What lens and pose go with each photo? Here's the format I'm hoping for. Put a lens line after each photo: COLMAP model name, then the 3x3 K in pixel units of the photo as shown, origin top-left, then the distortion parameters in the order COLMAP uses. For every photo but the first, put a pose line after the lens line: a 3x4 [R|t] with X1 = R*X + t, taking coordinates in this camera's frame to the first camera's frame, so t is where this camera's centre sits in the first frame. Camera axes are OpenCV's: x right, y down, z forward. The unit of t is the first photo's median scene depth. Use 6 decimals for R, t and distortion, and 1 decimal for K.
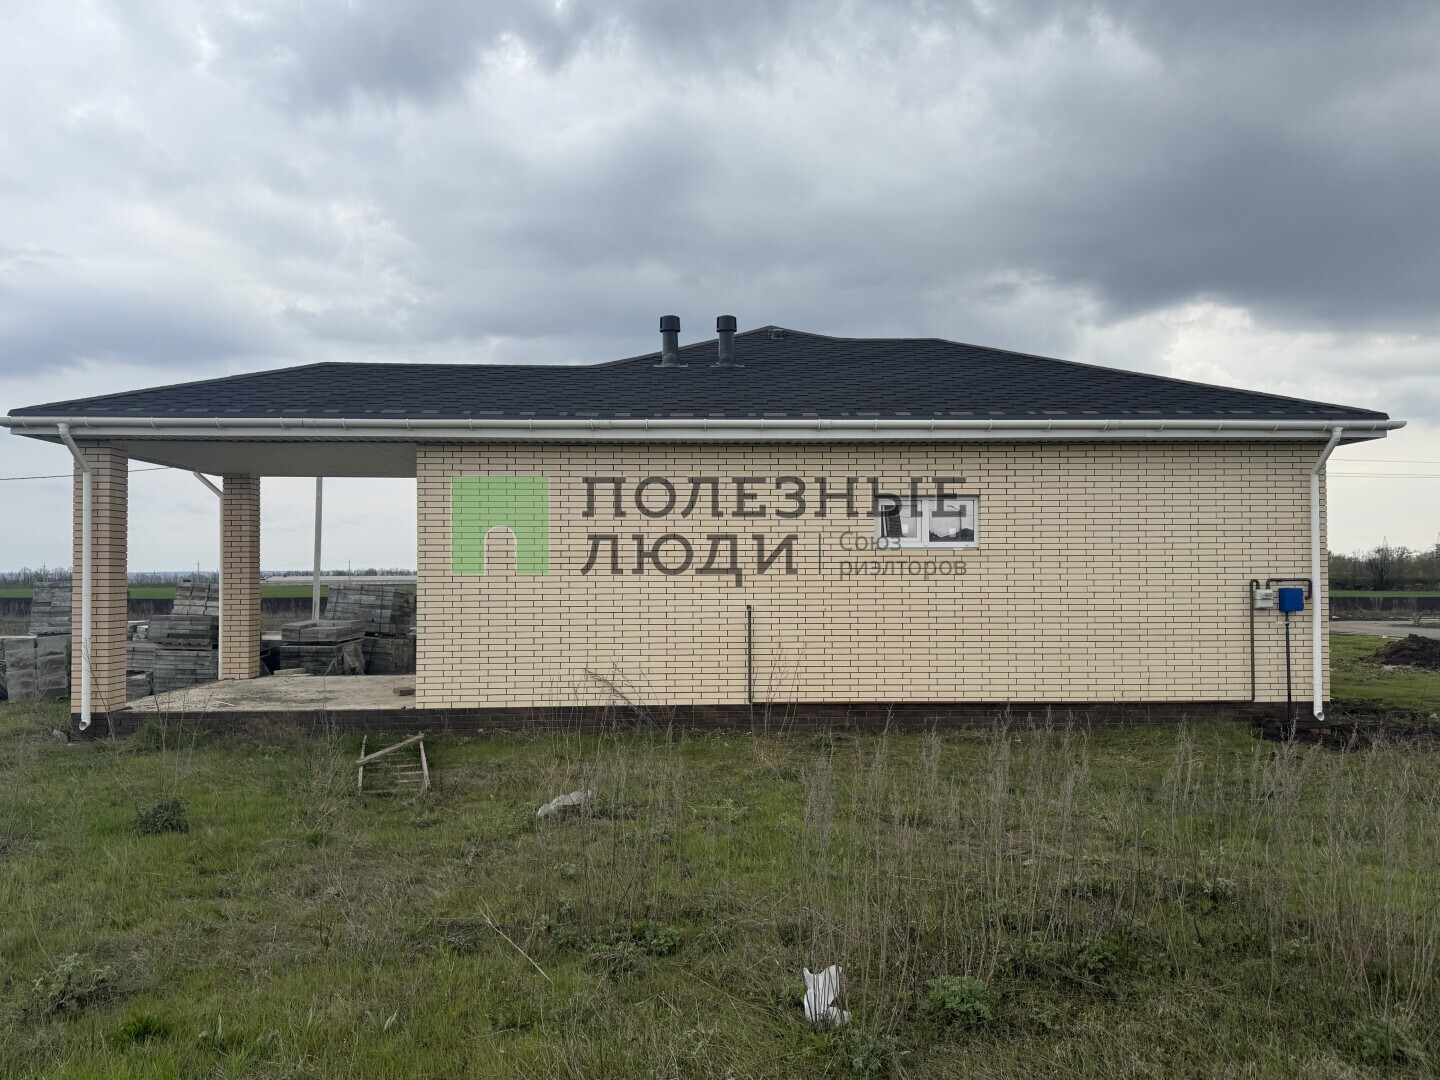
lens RADIAL K [[1054.2, 0, 720.0], [0, 1054.2, 540.0], [0, 0, 1]] dist [0.001989, 0.000024]
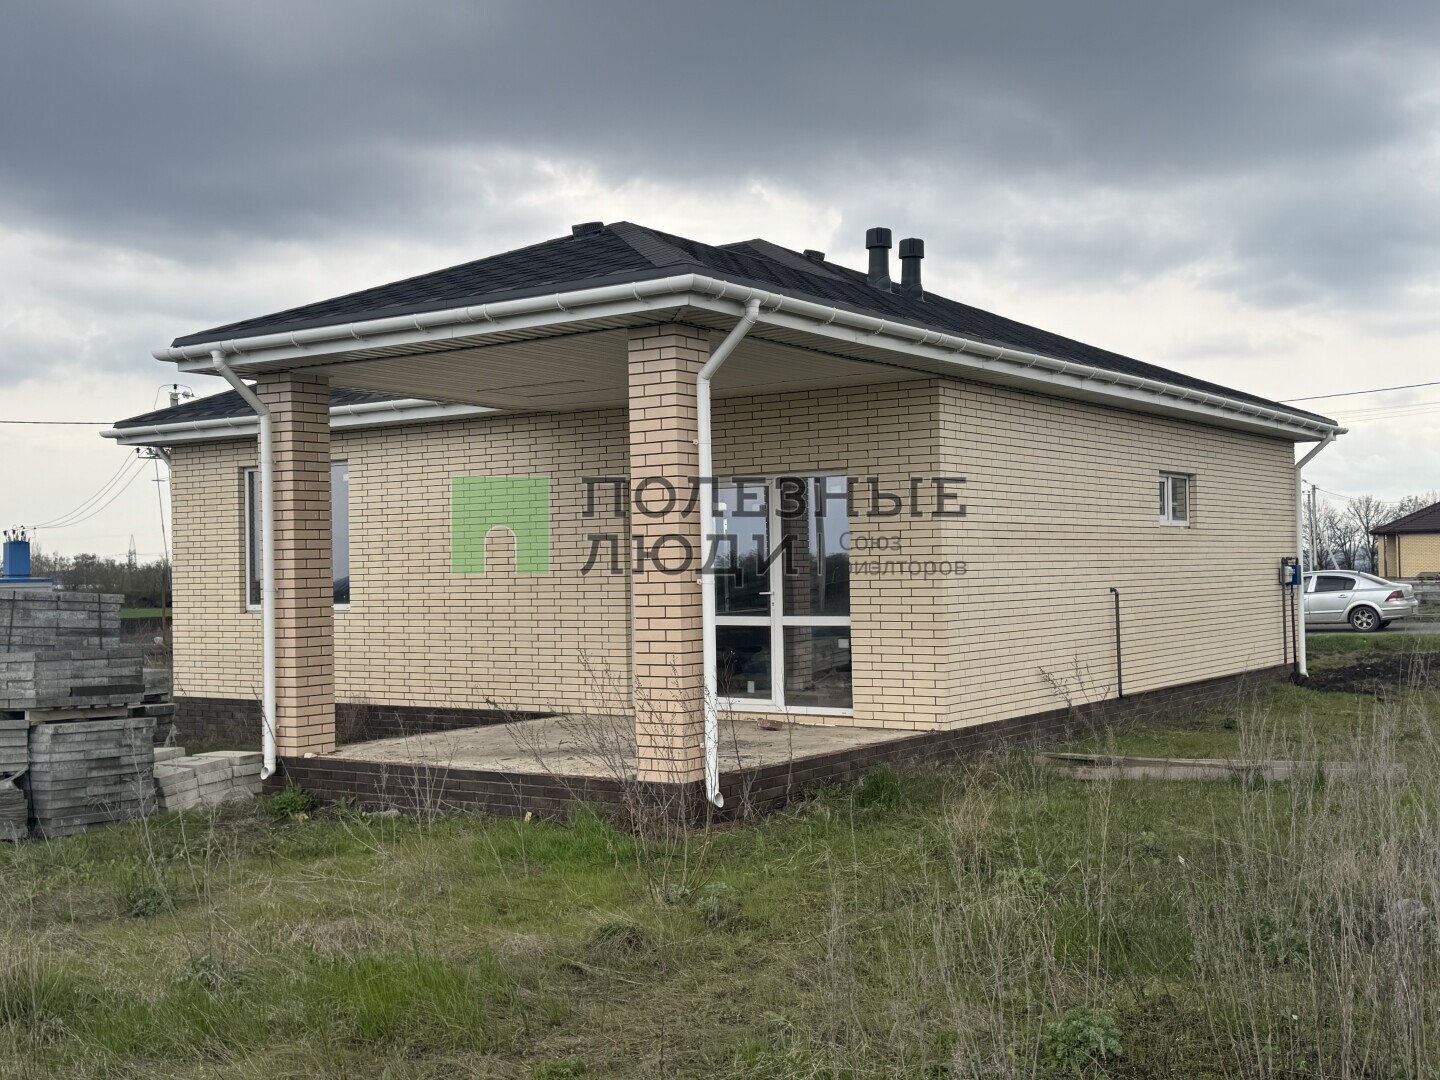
lens RADIAL K [[1633.2, 0, 720.0], [0, 1633.2, 540.0], [0, 0, 1]] dist [0.014414, 0.009582]
pose [[0.609214, 0.006327, 0.792980, -0.941347], [-0.008316, 0.999964, -0.001590, 0.019043], [-0.792962, -0.005626, 0.609245, 0.301434]]
